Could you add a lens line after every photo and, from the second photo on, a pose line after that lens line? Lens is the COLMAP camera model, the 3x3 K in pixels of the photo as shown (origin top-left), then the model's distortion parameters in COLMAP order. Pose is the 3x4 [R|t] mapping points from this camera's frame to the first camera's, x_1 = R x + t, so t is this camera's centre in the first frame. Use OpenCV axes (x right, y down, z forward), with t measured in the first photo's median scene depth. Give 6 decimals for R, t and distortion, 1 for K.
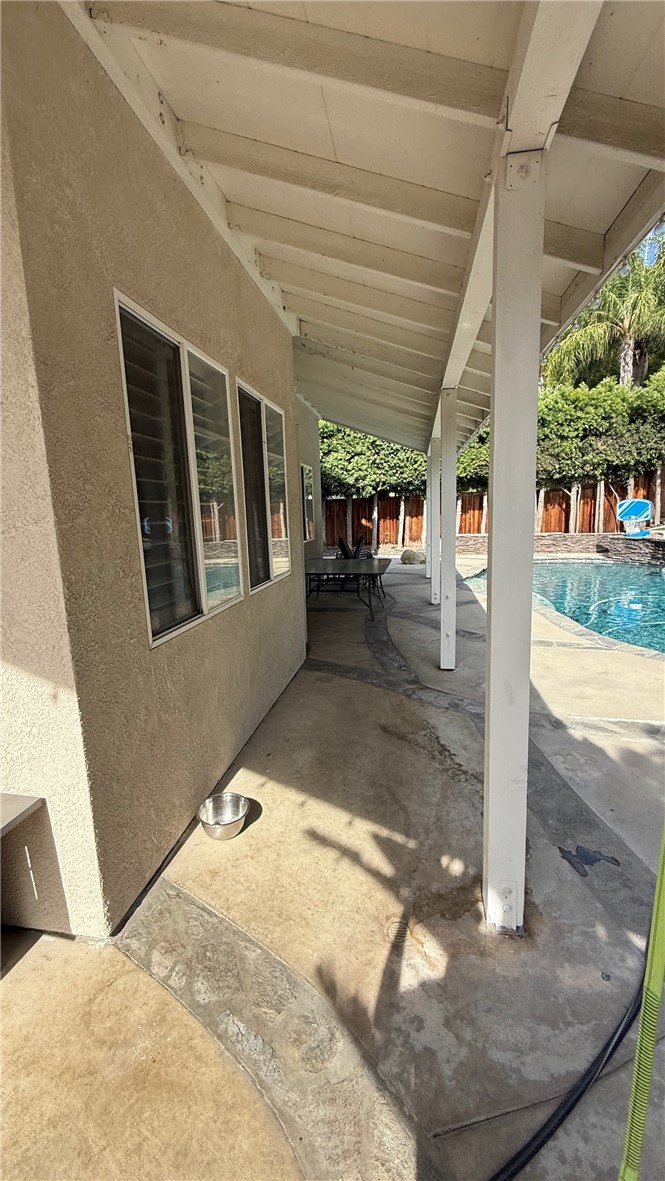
lens RADIAL K [[472.1, 0, 333.2], [0, 472.1, 588.6], [0, 0, 1]] dist [-0.000416, -0.000031]
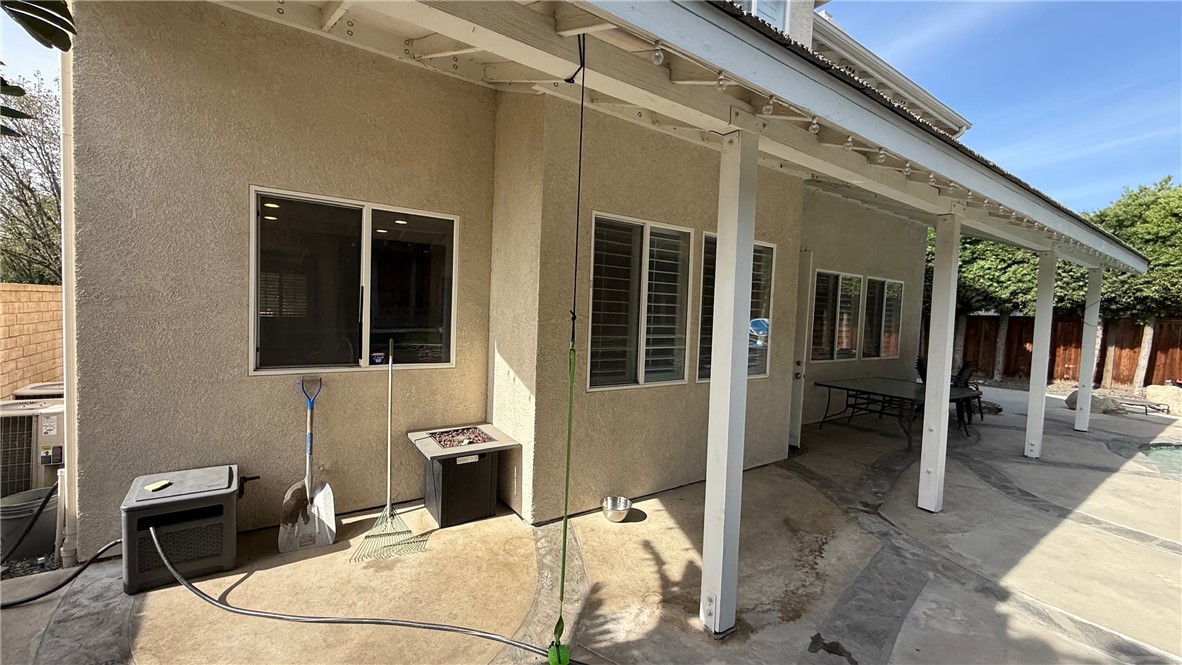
lens RADIAL K [[472.5, 0, 586.7], [0, 472.5, 334.7], [0, 0, 1]] dist [-0.000416, -0.000031]
pose [[0.694432, 0.094421, -0.713337, 0.411019], [-0.176989, 0.983310, -0.042142, -0.006144], [0.697452, 0.155518, 0.699553, -0.147328]]
